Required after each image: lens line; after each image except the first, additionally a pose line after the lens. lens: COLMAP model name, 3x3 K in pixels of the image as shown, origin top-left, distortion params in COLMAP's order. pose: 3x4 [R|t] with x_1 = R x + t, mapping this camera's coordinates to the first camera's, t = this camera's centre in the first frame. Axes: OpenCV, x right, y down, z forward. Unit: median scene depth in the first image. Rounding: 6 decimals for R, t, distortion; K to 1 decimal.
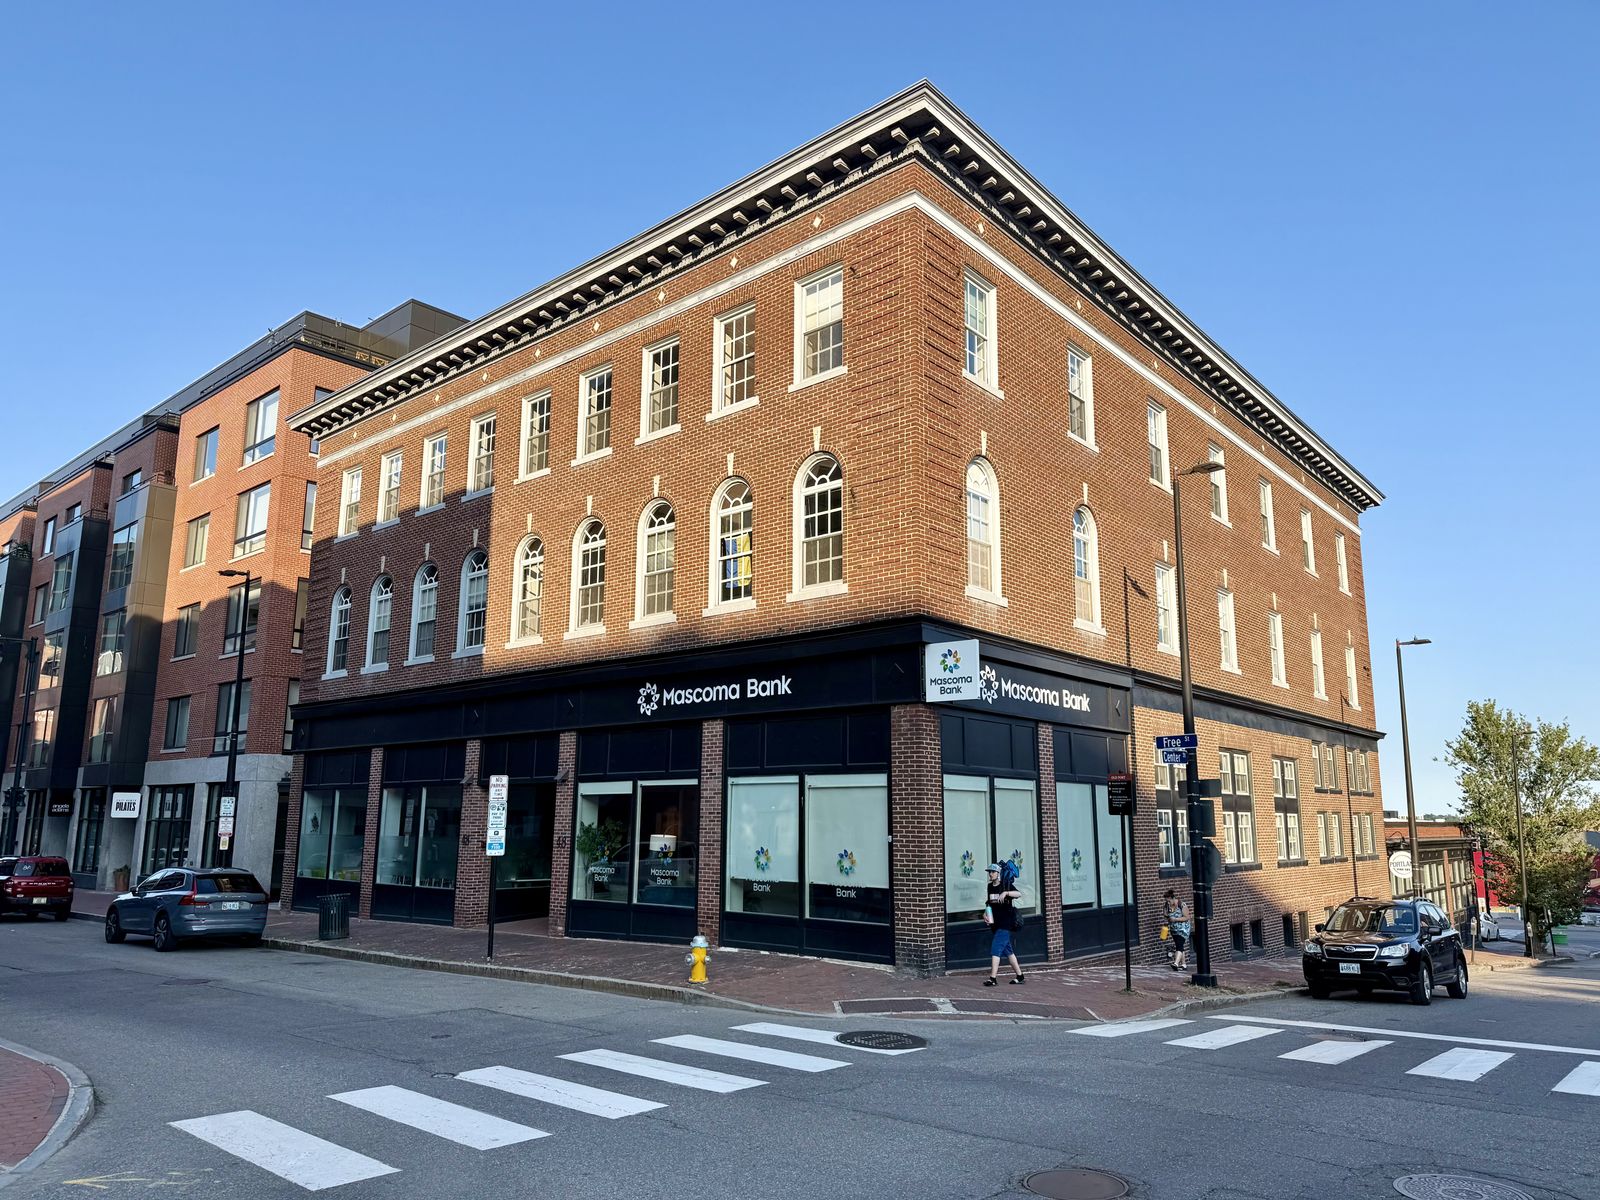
lens RADIAL K [[1127.5, 0, 800.0], [0, 1127.5, 600.0], [0, 0, 1]] dist [0.117856, -0.178307]
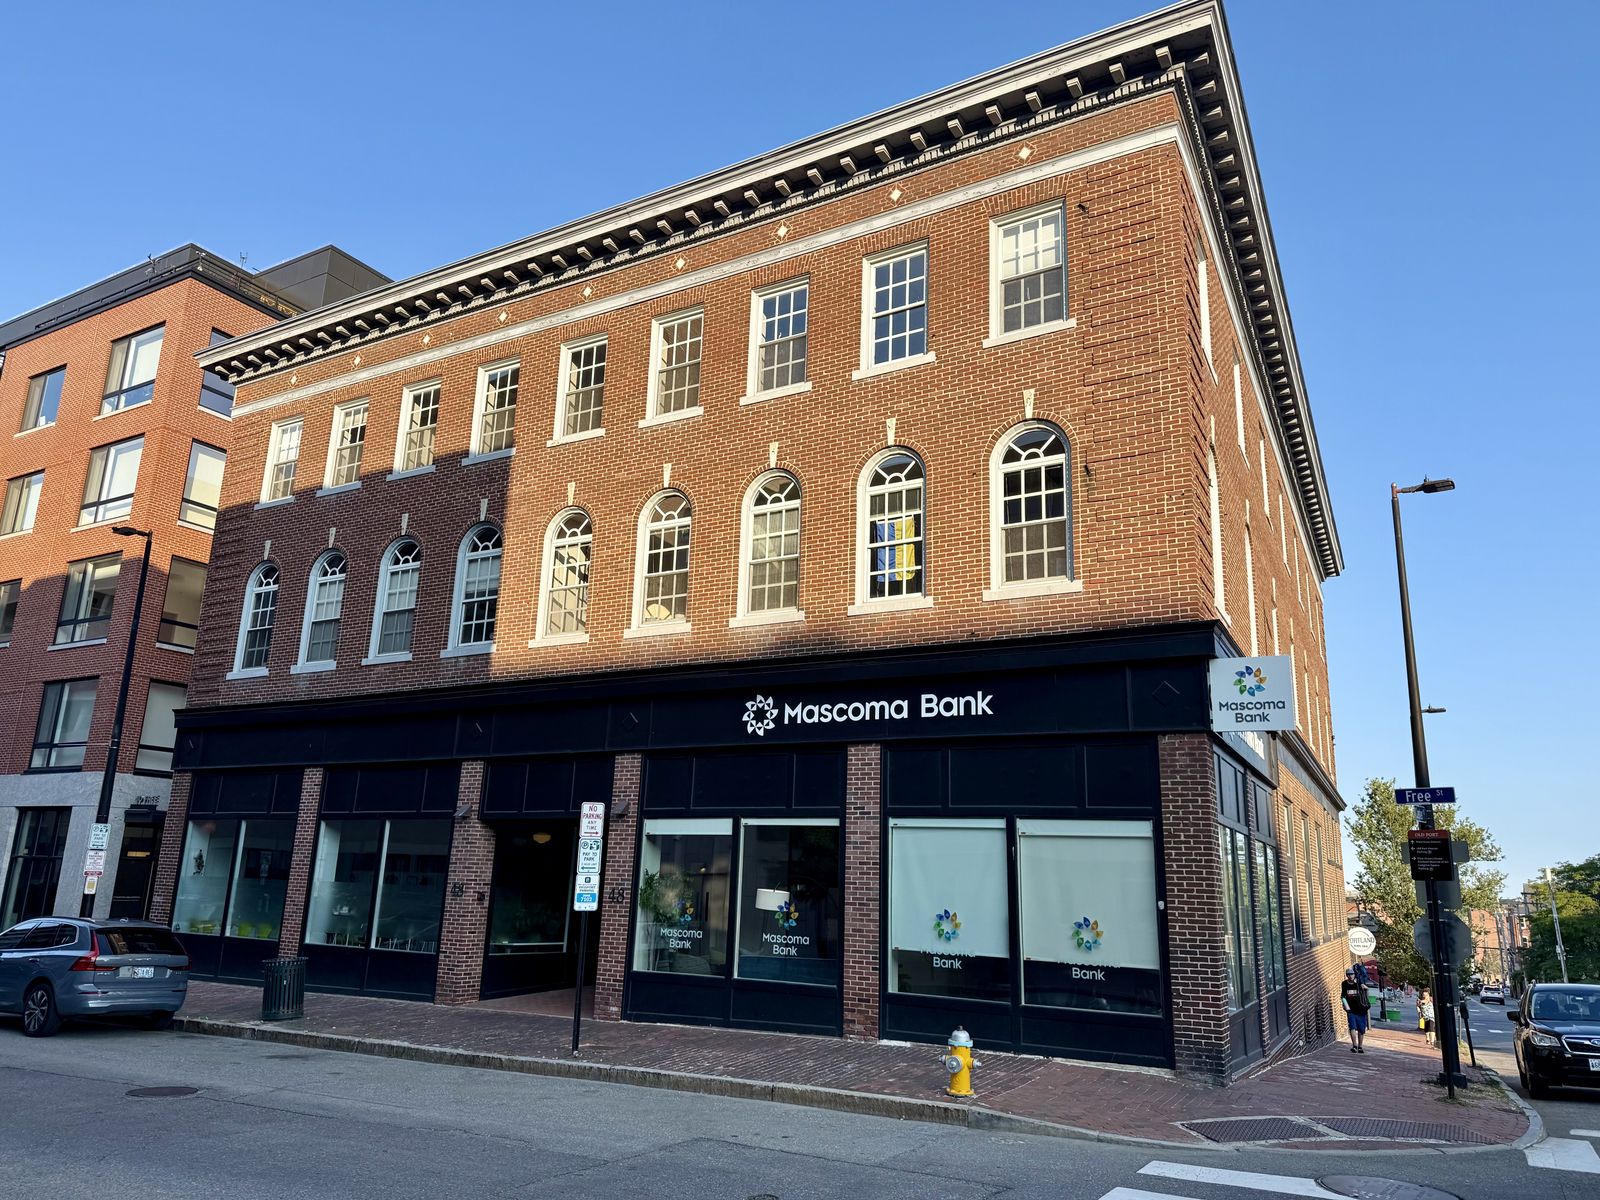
lens RADIAL K [[1102.1, 0, 750.7], [0, 1102.1, 599.1], [0, 0, 1]] dist [0.088068, -0.118187]
pose [[0.978591, 0.076249, 0.191171, -0.283684], [-0.064732, 0.995732, -0.065789, 0.055443], [-0.195372, 0.052005, 0.979349, 0.229763]]
